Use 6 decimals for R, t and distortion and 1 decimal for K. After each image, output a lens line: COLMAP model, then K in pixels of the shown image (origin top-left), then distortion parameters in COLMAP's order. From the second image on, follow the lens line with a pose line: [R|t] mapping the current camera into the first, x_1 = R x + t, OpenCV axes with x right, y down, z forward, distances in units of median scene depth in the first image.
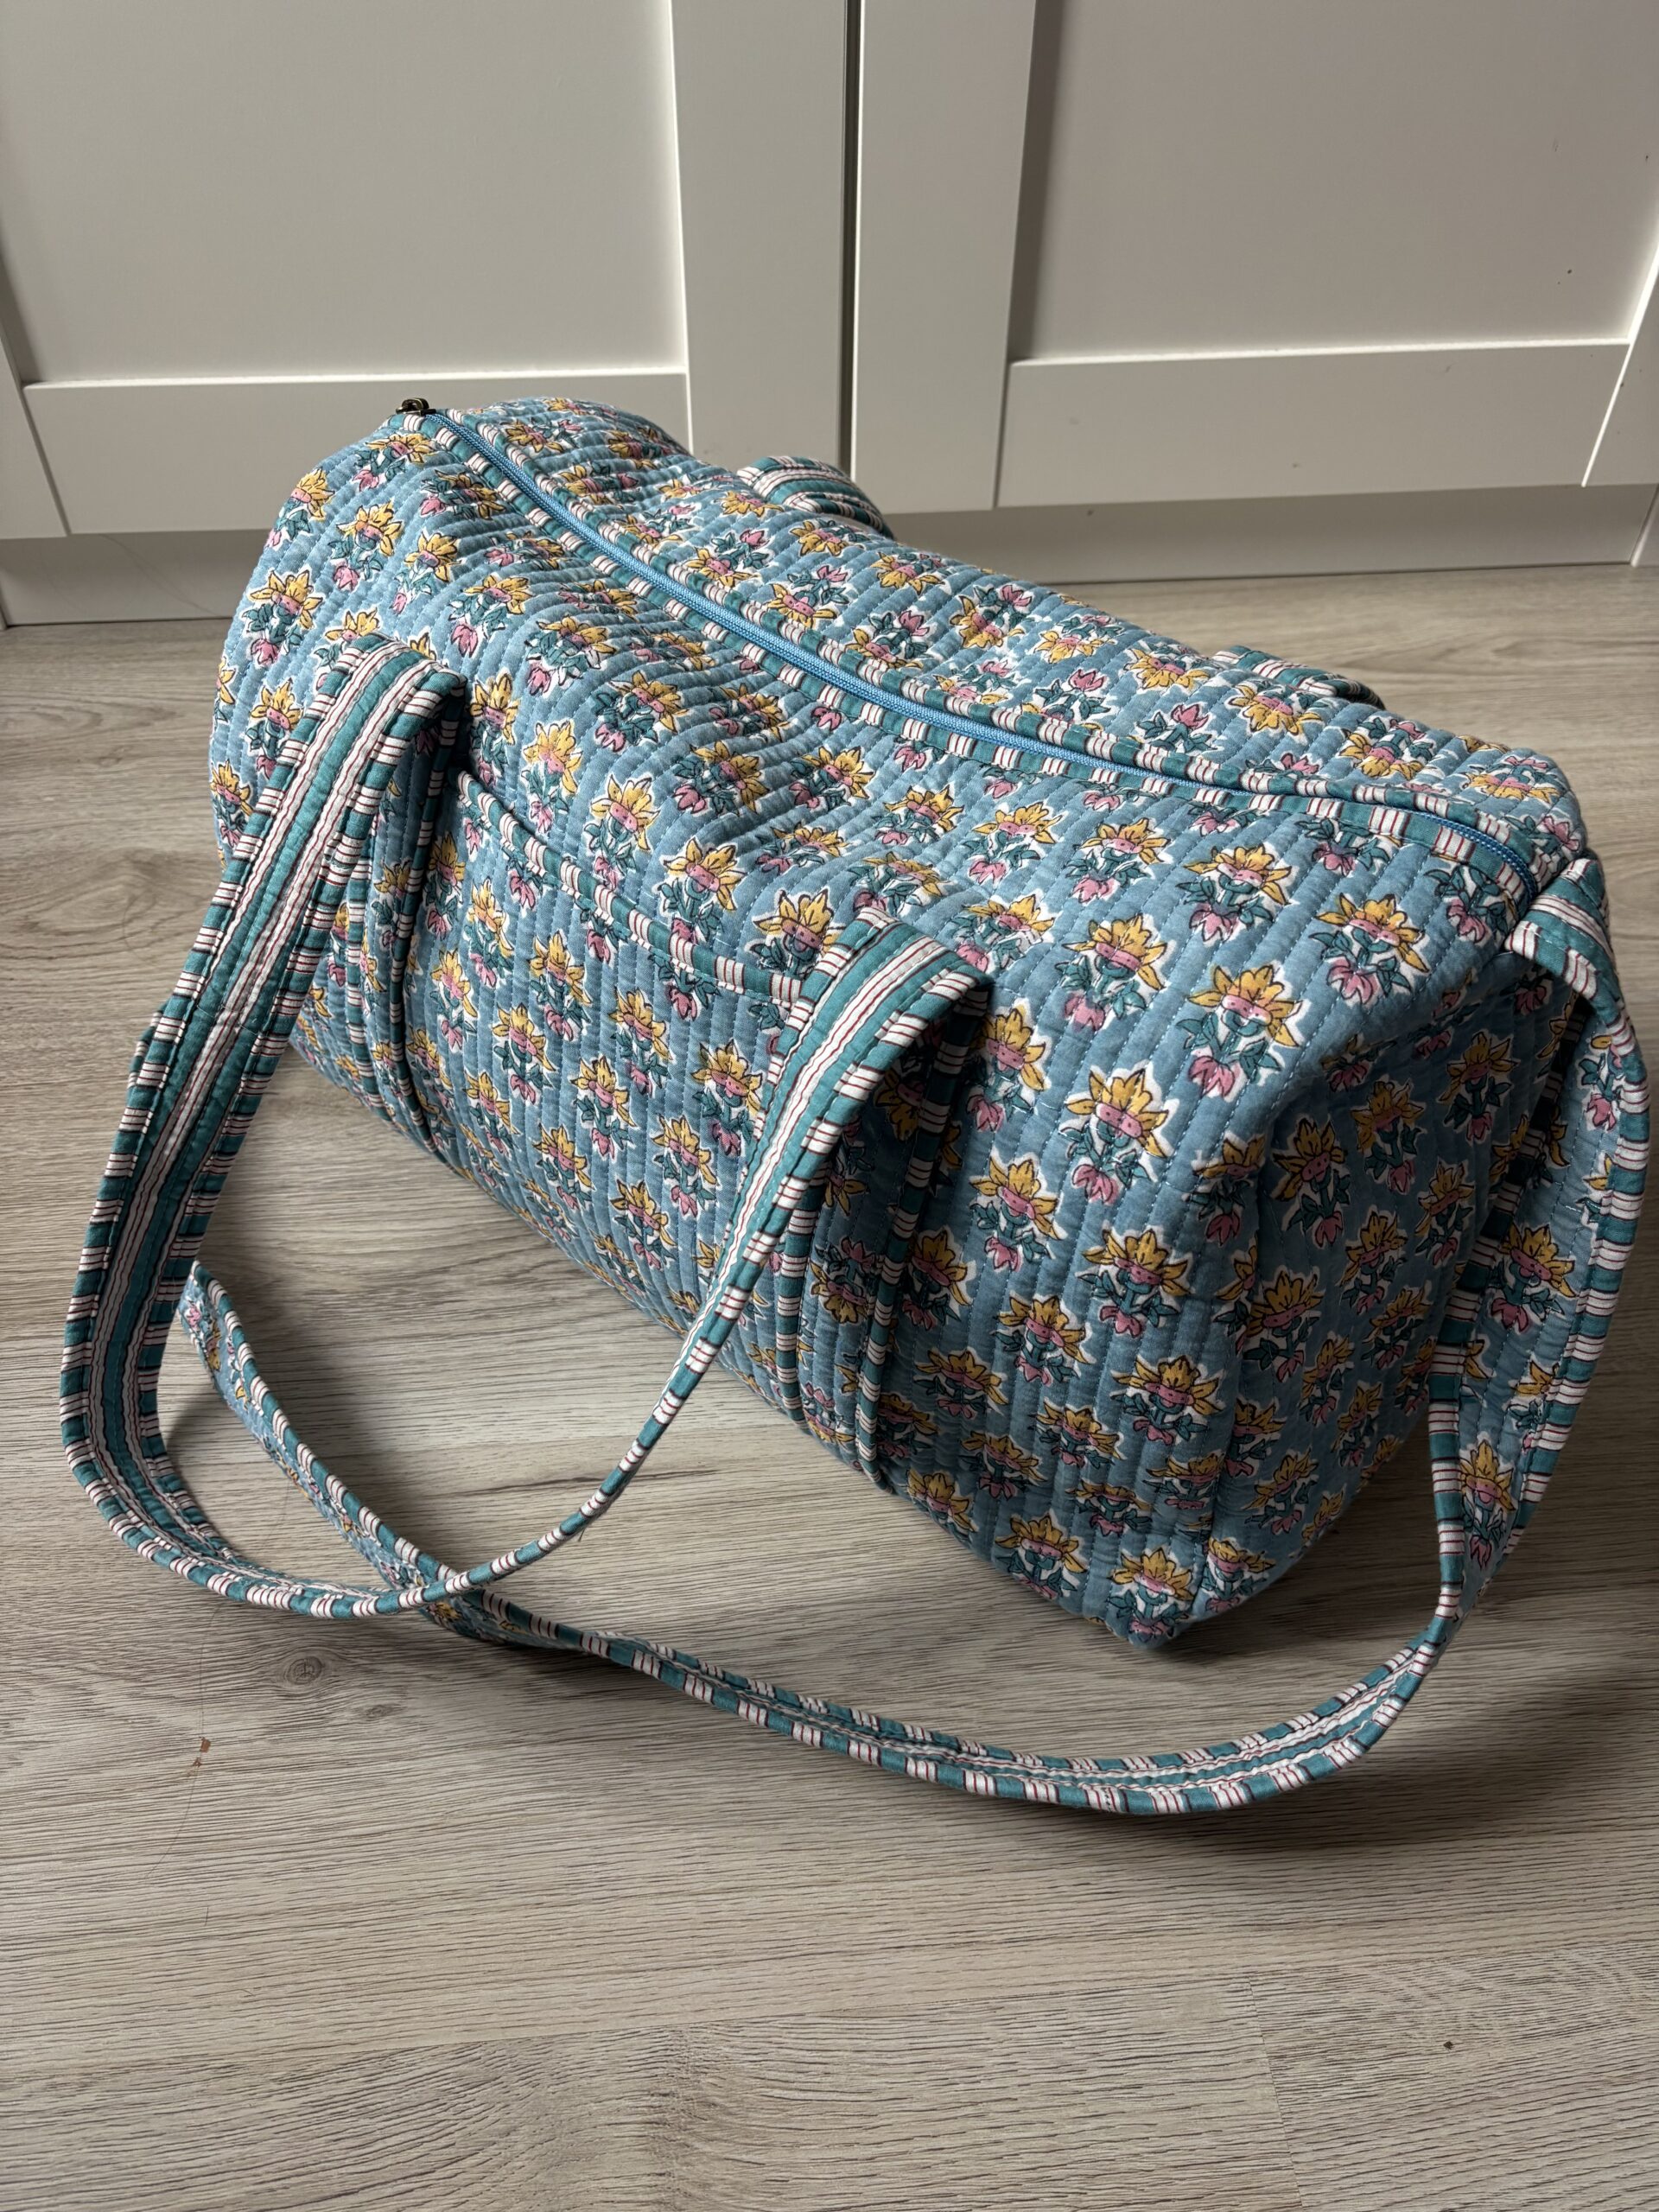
lens RADIAL K [[1703.9, 0, 796.5], [0, 1703.9, 1120.7], [0, 0, 1]] dist [0.046890, -0.069474]
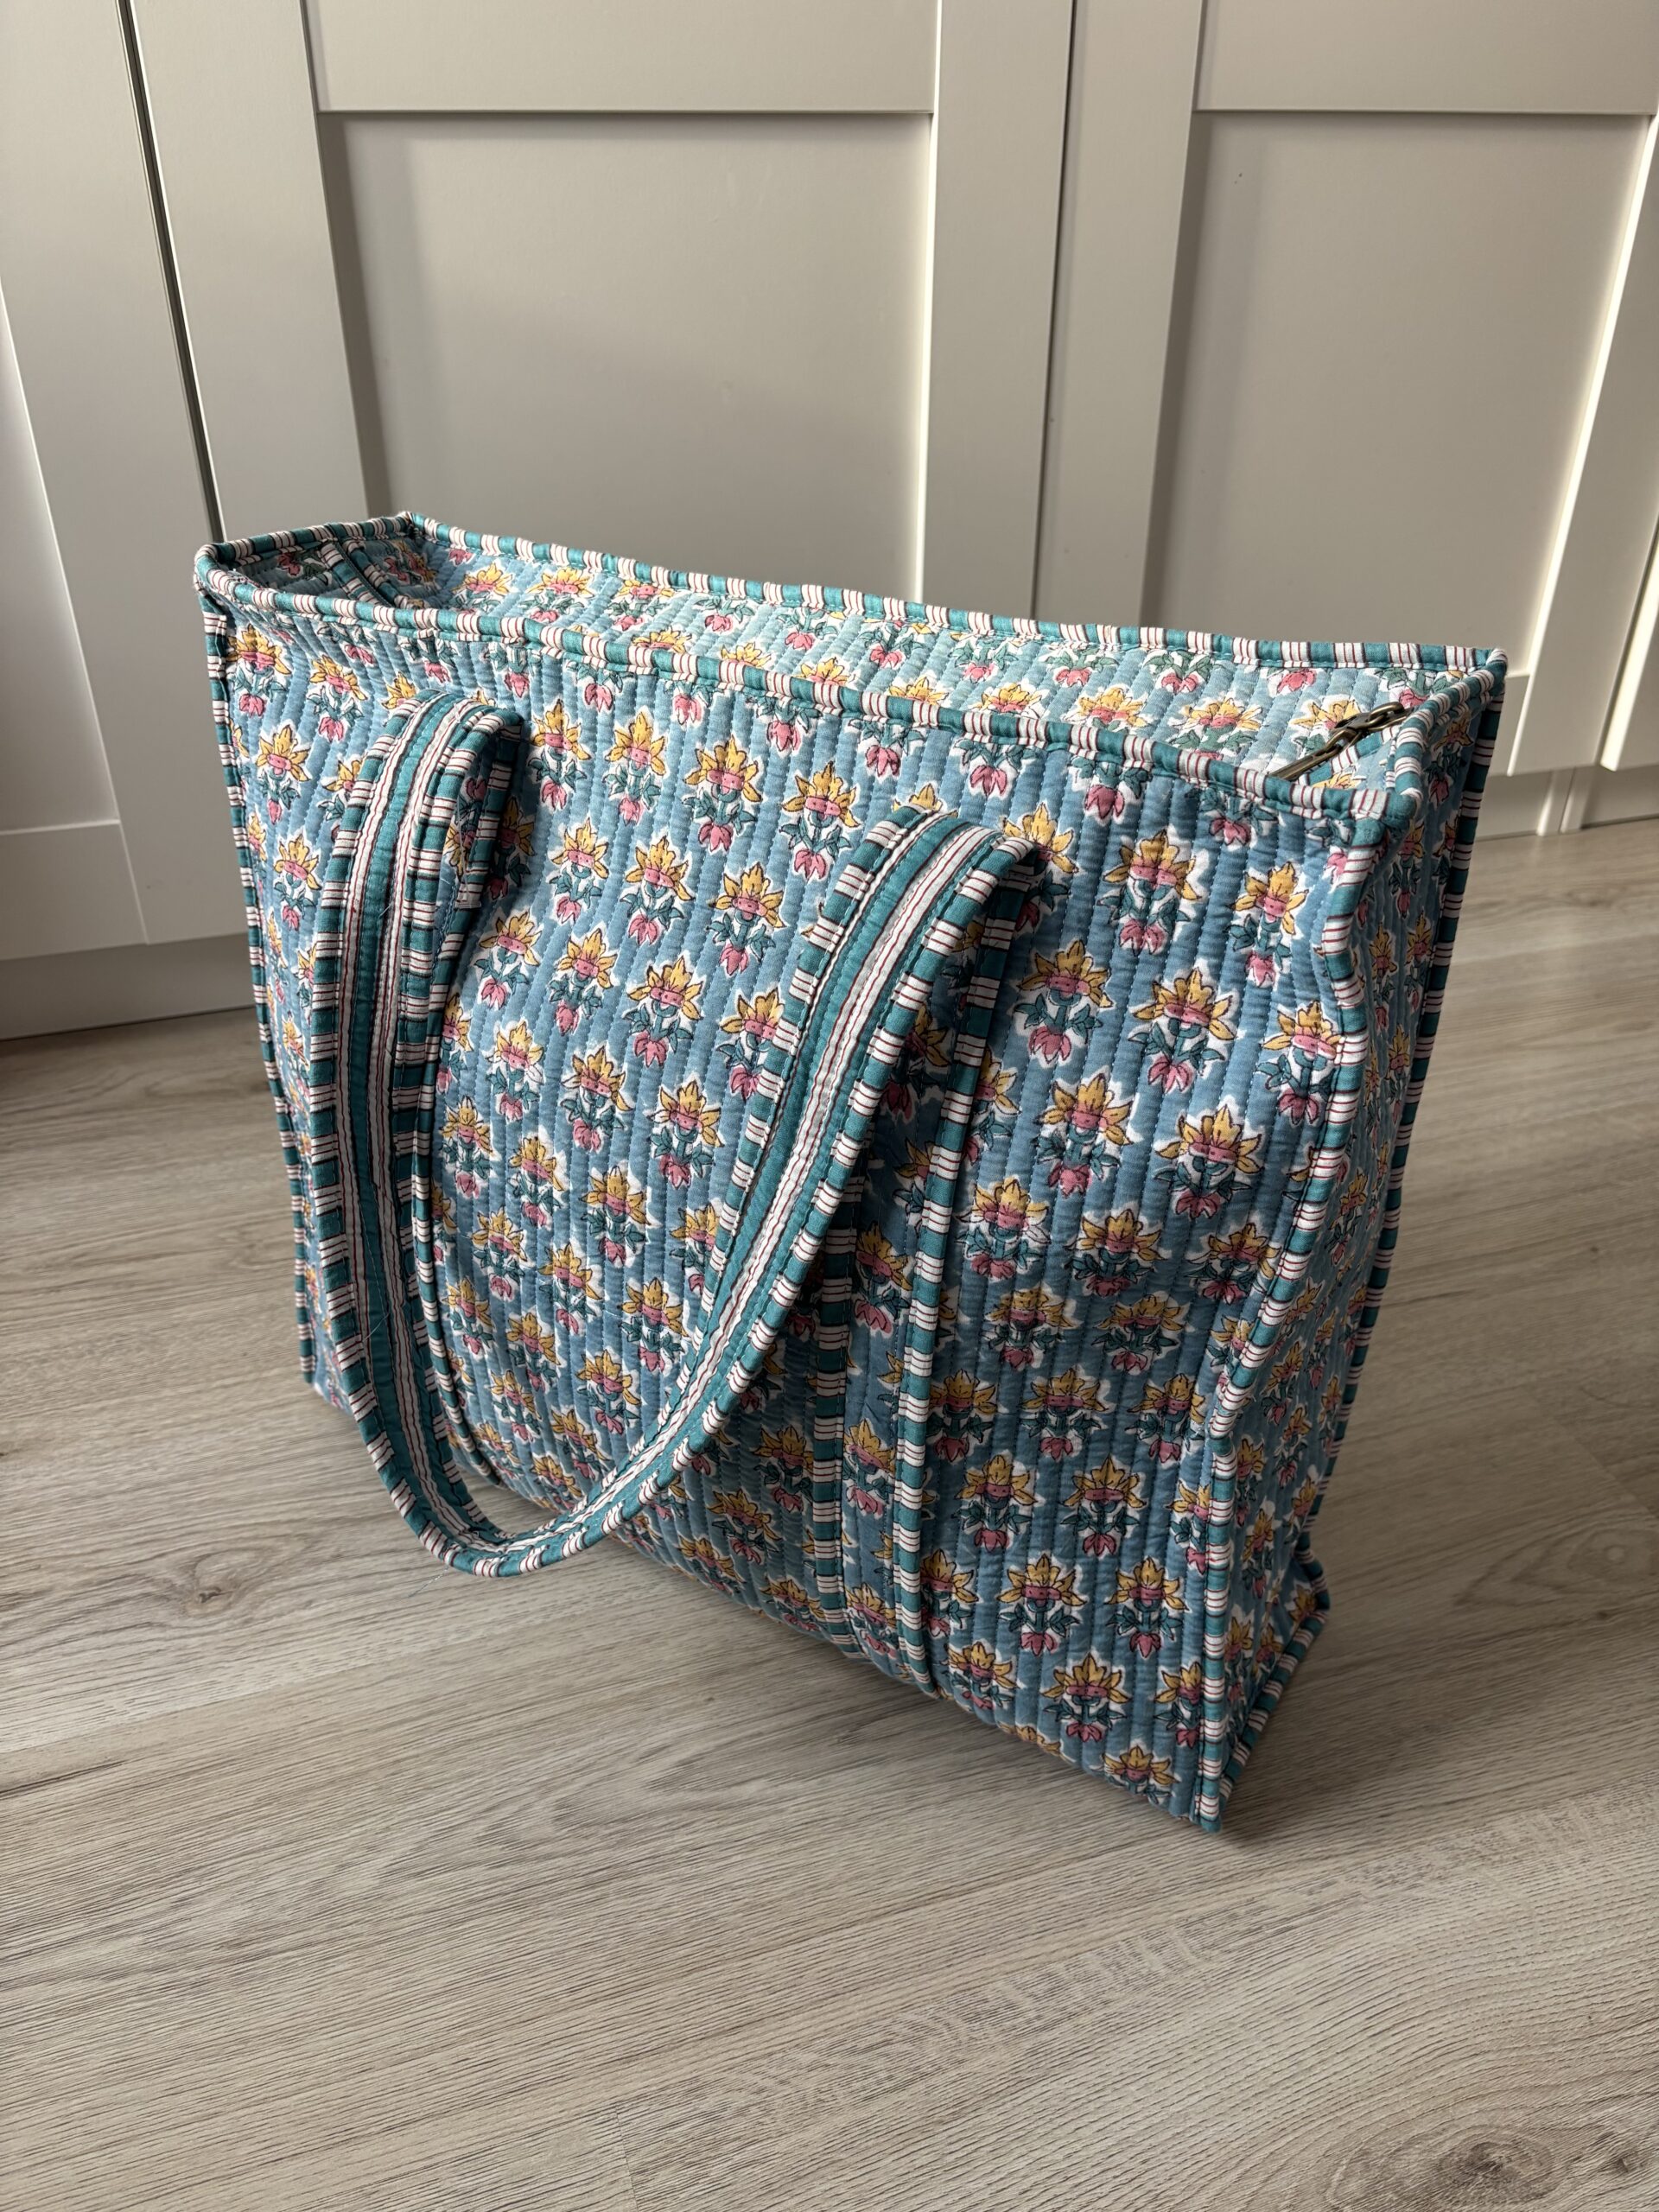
lens RADIAL K [[1703.9, 0, 838.3], [0, 1703.9, 1104.7], [0, 0, 1]] dist [0.046890, -0.069474]
pose [[0.970544, -0.122169, 0.207651, 0.243929], [0.172693, 0.953757, -0.246020, 0.185604], [-0.167993, 0.274633, 0.946760, -0.195732]]
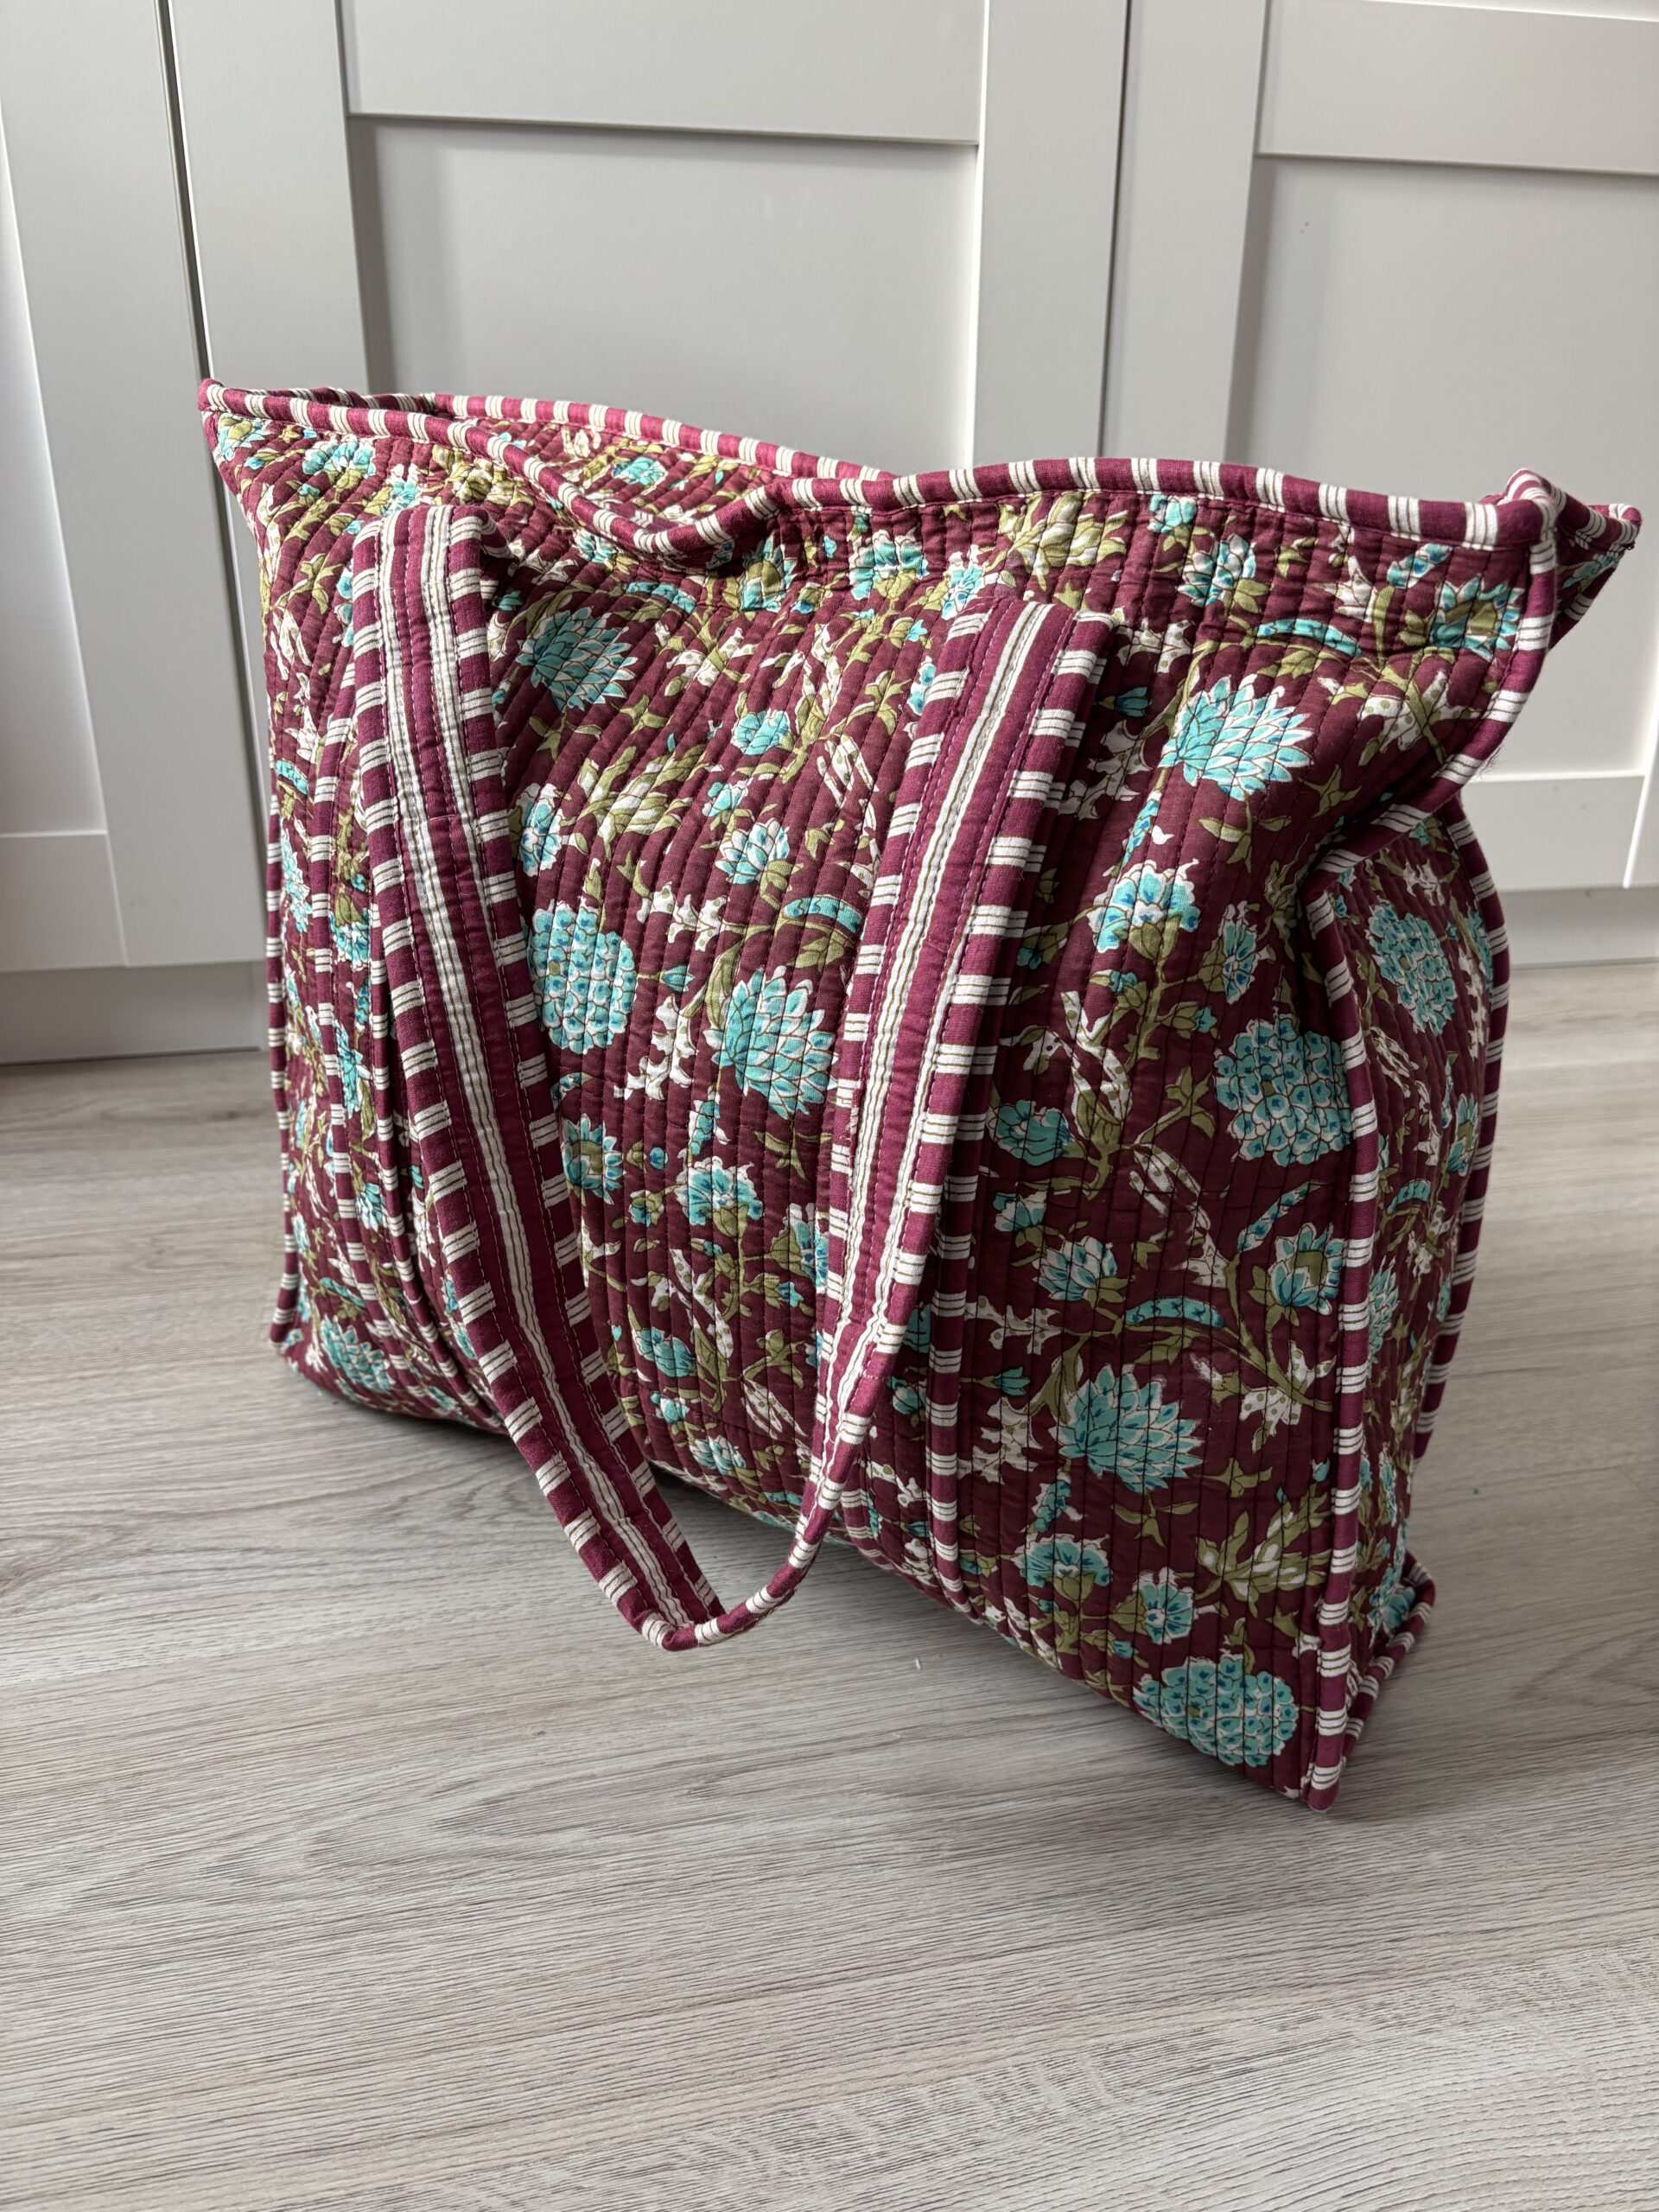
lens RADIAL K [[1703.9, 0, 833.6], [0, 1703.9, 1094.2], [0, 0, 1]] dist [0.046890, -0.069474]
pose [[0.989660, -0.047688, 0.135276, 0.415583], [0.100134, 0.904959, -0.413549, 0.373183], [-0.102698, 0.422818, 0.900377, 0.056380]]
